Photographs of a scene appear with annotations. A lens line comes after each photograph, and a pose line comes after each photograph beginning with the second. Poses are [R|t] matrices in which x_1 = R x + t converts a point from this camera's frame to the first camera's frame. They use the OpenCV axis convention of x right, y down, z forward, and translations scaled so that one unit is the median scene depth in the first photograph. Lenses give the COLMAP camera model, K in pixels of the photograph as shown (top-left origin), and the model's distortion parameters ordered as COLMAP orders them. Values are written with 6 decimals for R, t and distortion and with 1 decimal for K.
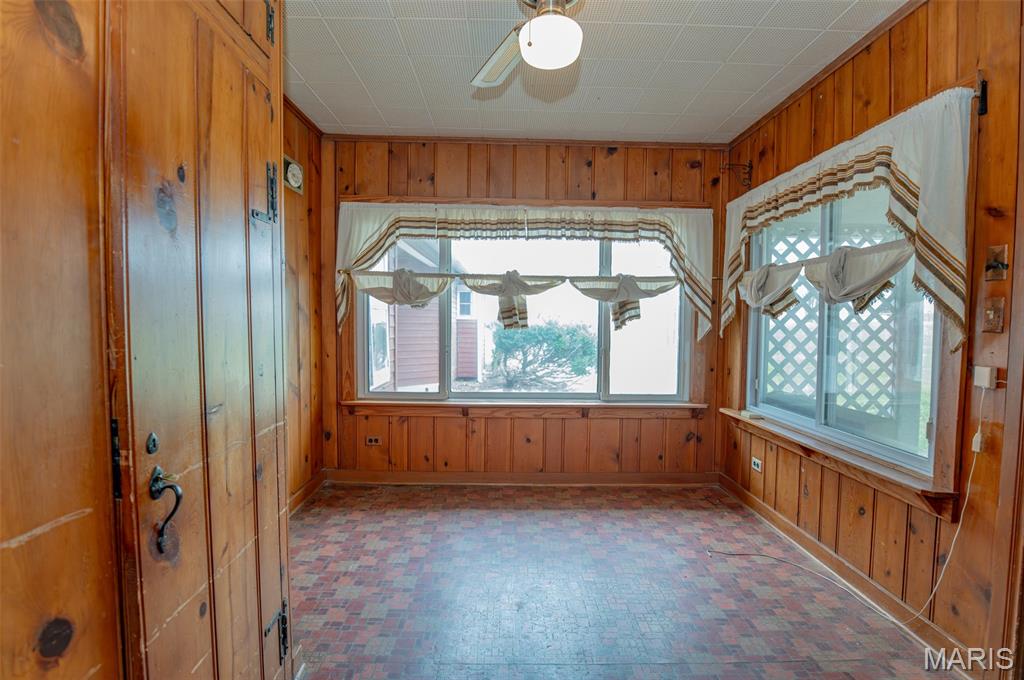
lens RADIAL K [[500.9, 0, 512.0], [0, 500.9, 340.0], [0, 0, 1]] dist [-0.013915, -0.009130]
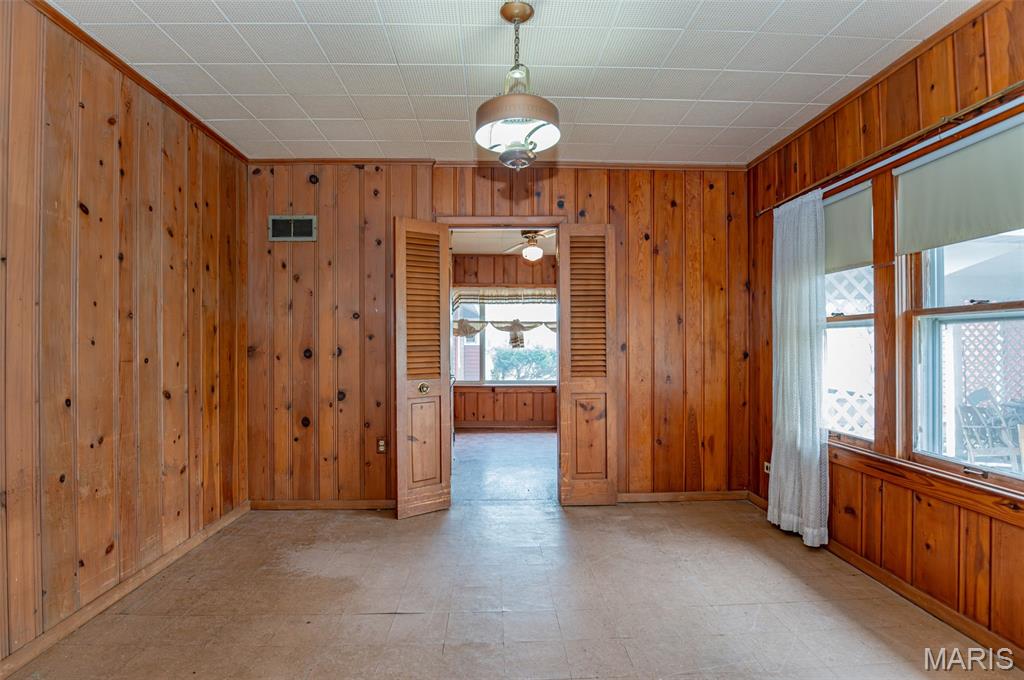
lens RADIAL K [[500.9, 0, 512.0], [0, 500.9, 340.0], [0, 0, 1]] dist [-0.013915, -0.009130]
pose [[0.999719, -0.010600, 0.021226, -0.060614], [0.011710, 0.998532, -0.052893, 0.053145], [-0.020634, 0.053127, 0.998375, -1.031277]]
